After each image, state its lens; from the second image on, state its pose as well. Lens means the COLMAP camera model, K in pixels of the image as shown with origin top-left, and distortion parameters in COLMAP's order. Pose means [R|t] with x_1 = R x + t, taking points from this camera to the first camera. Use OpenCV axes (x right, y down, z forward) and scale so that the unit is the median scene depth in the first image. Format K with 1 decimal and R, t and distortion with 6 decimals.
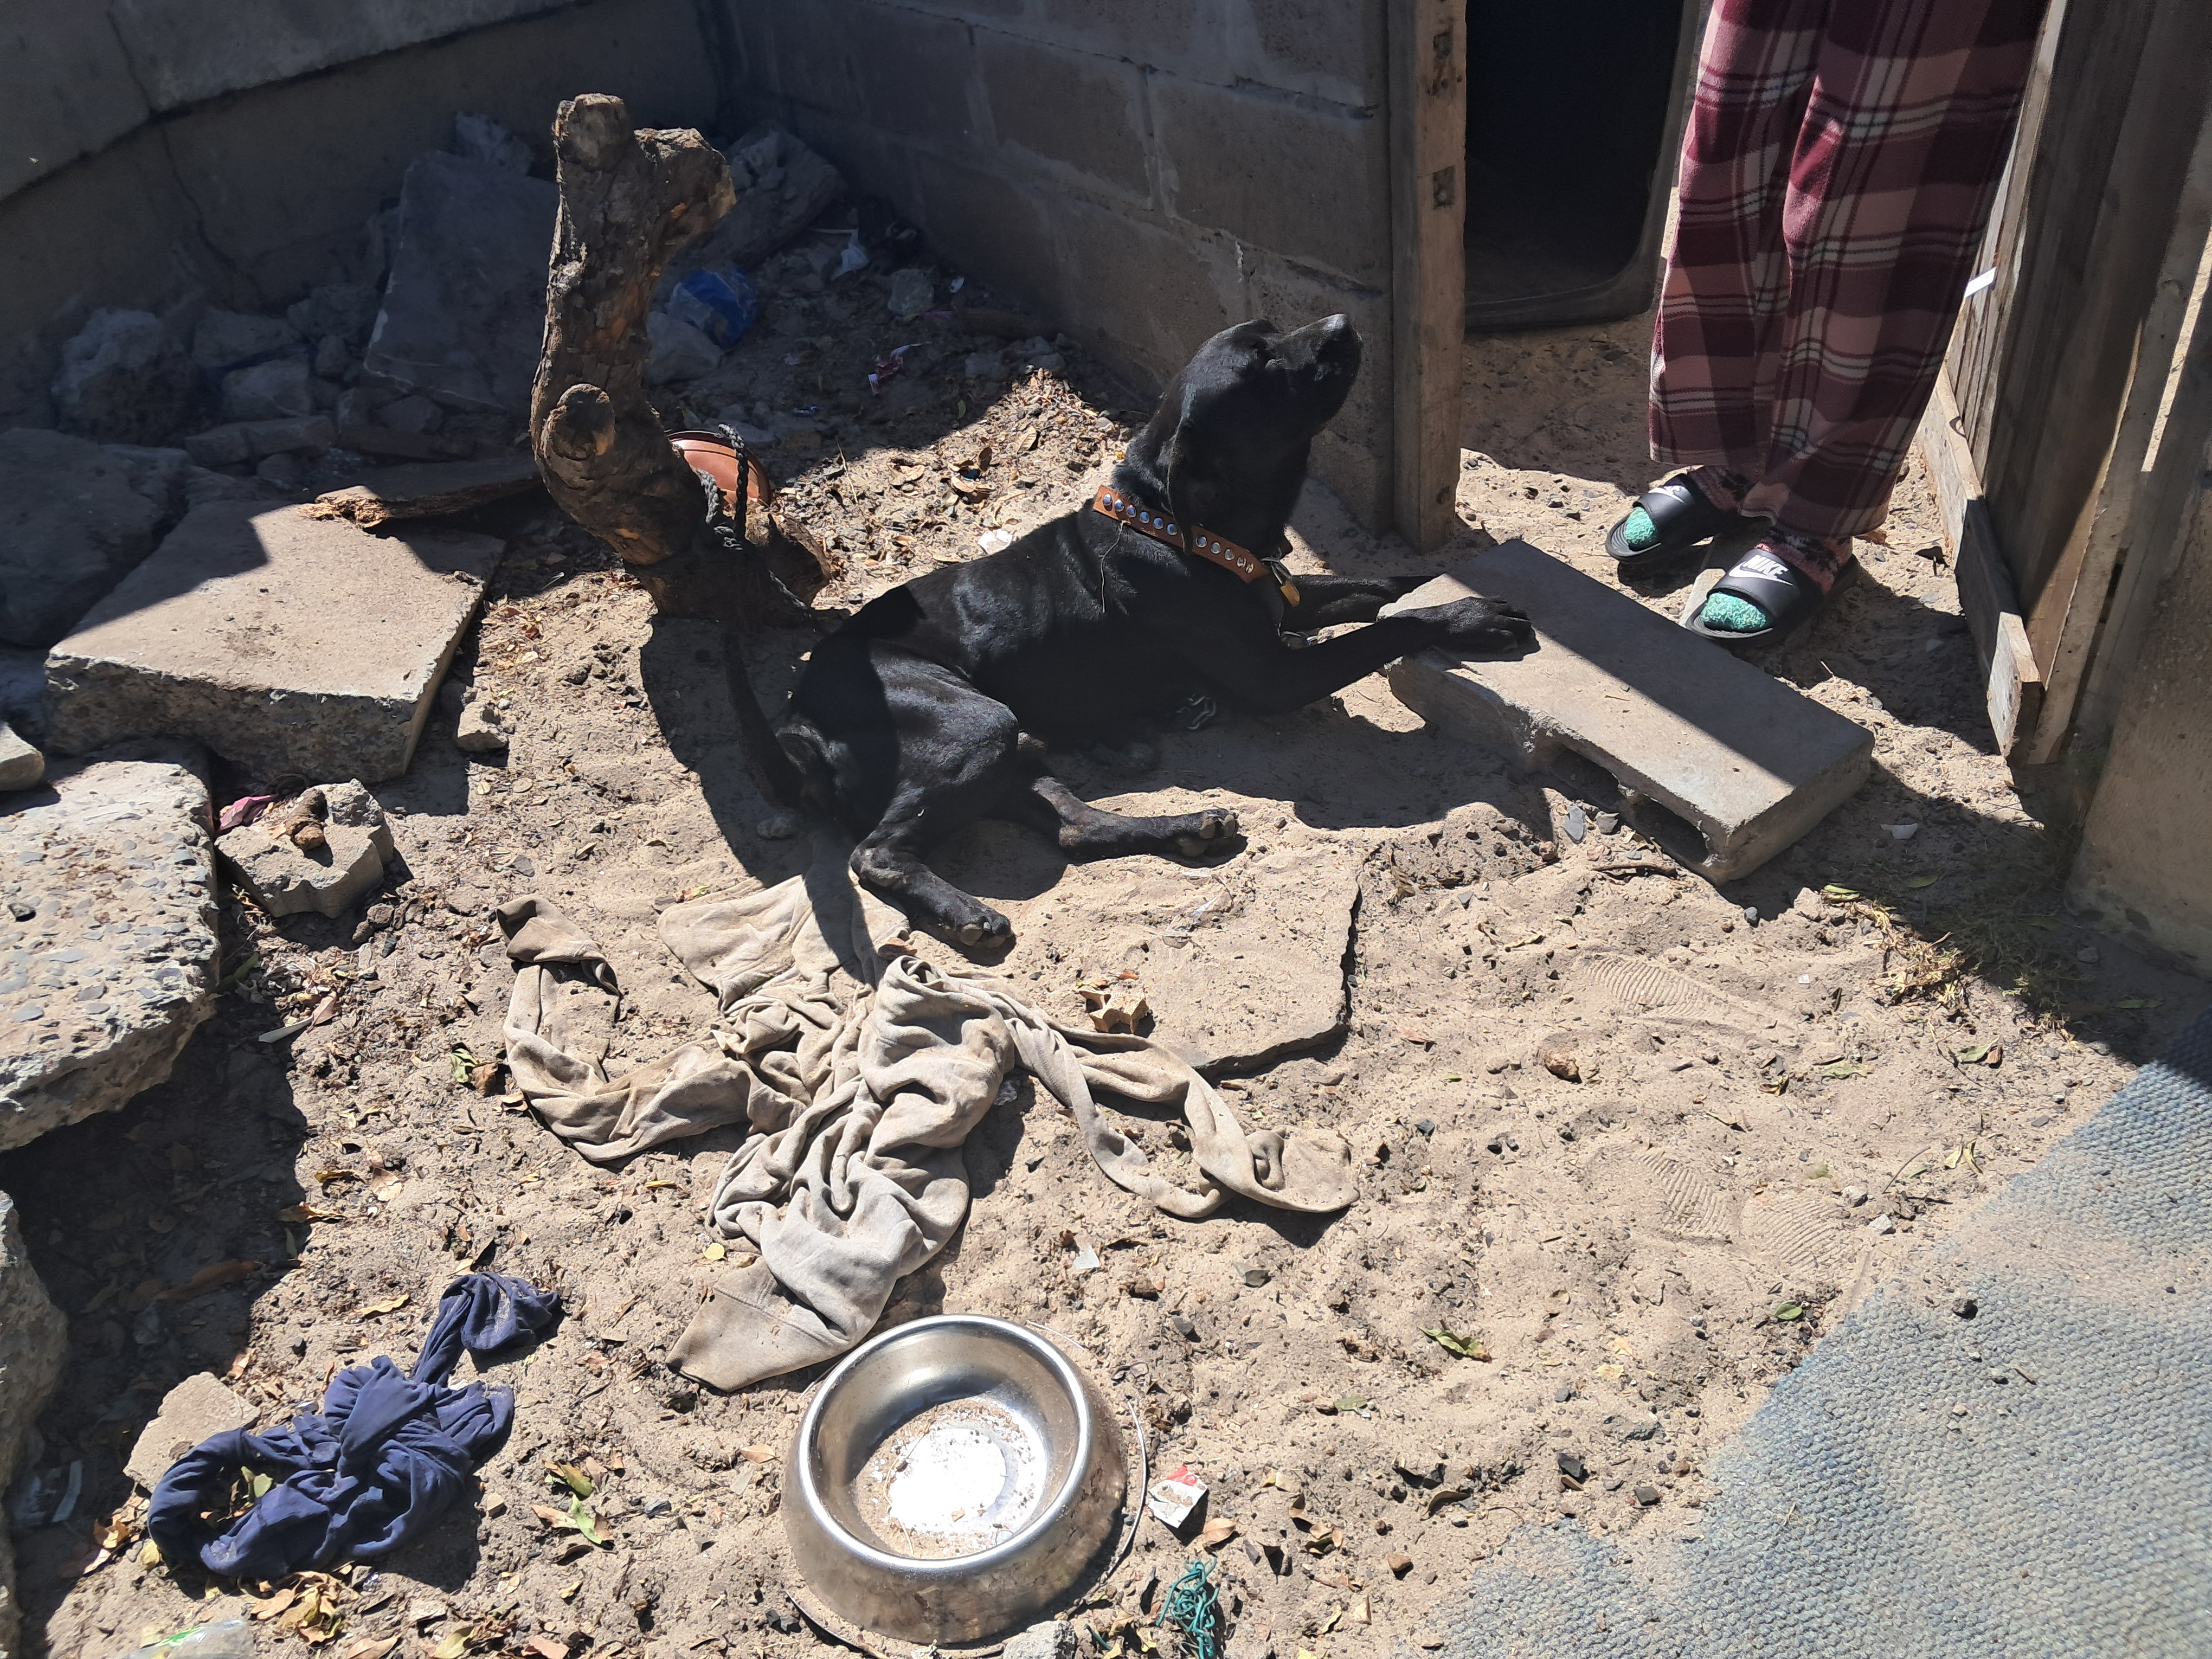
lens RADIAL K [[1734.0, 0, 1107.3], [0, 1734.0, 838.0], [0, 0, 1]] dist [0.028861, -0.035887]
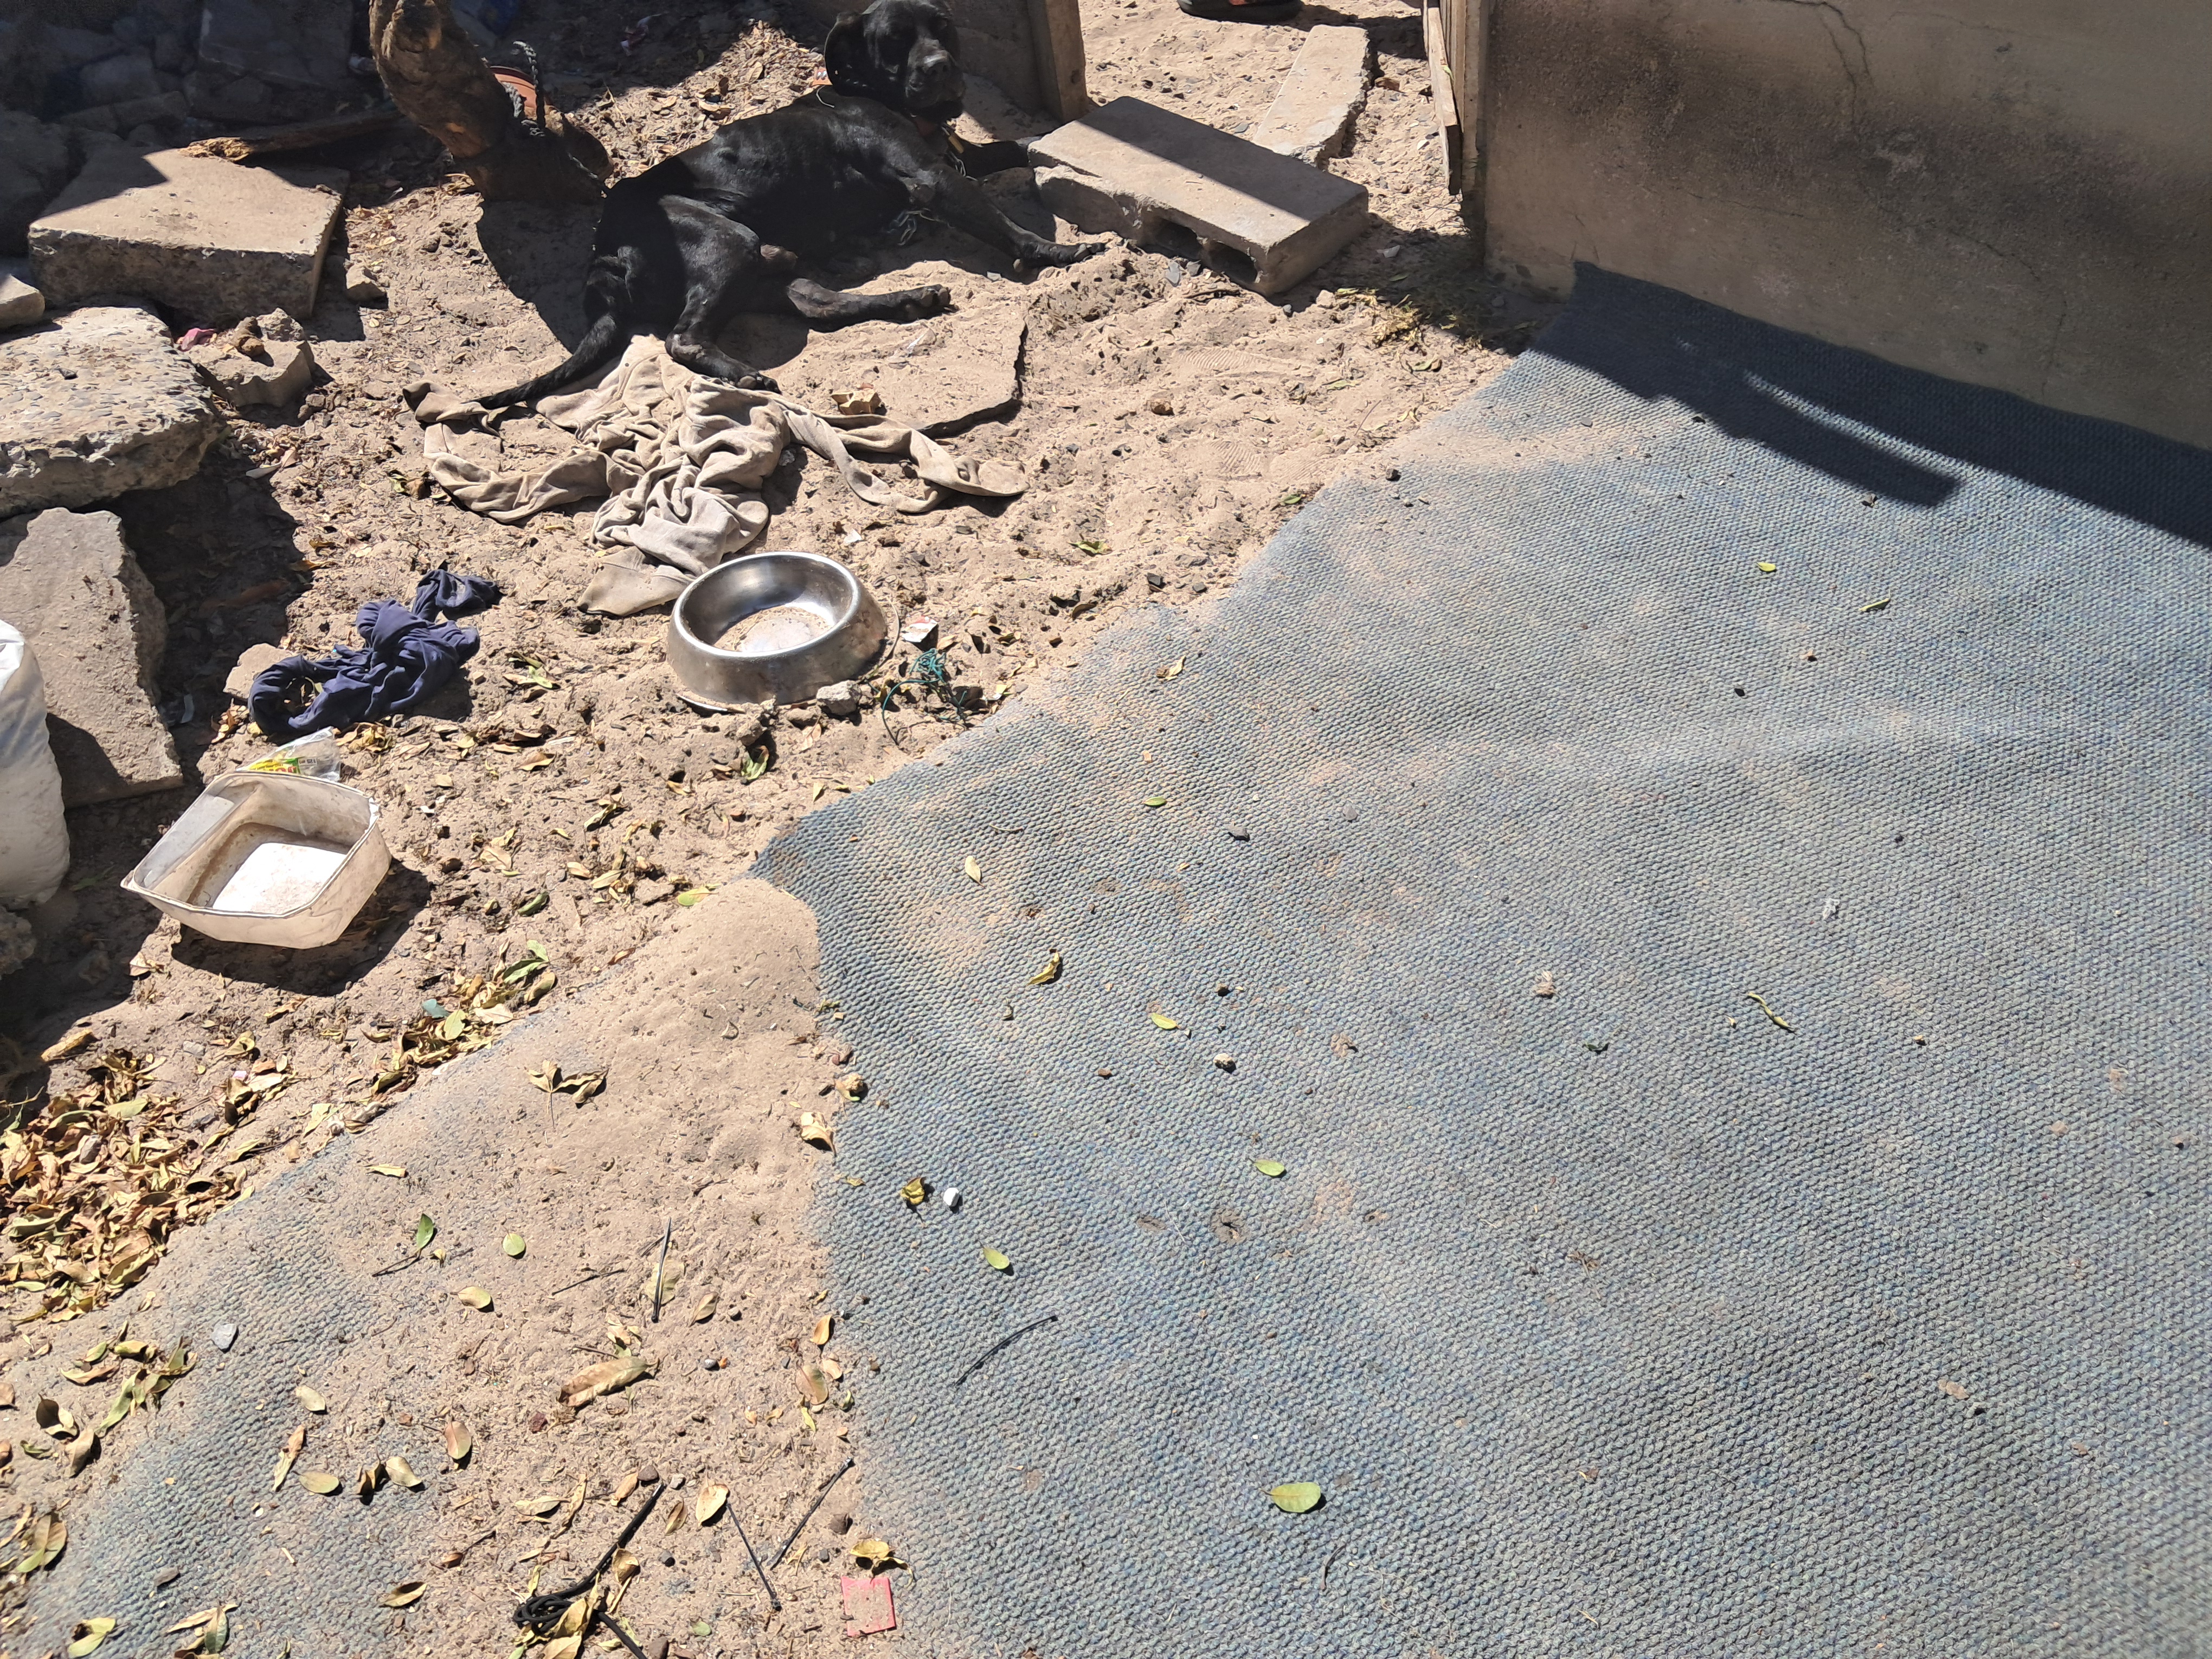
lens RADIAL K [[1734.0, 0, 1100.7], [0, 1734.0, 852.2], [0, 0, 1]] dist [0.028861, -0.035887]
pose [[0.989233, -0.111067, 0.095303, 0.024596], [0.102981, 0.990963, 0.085948, 0.351705], [-0.103988, -0.075208, 0.991731, -0.464464]]
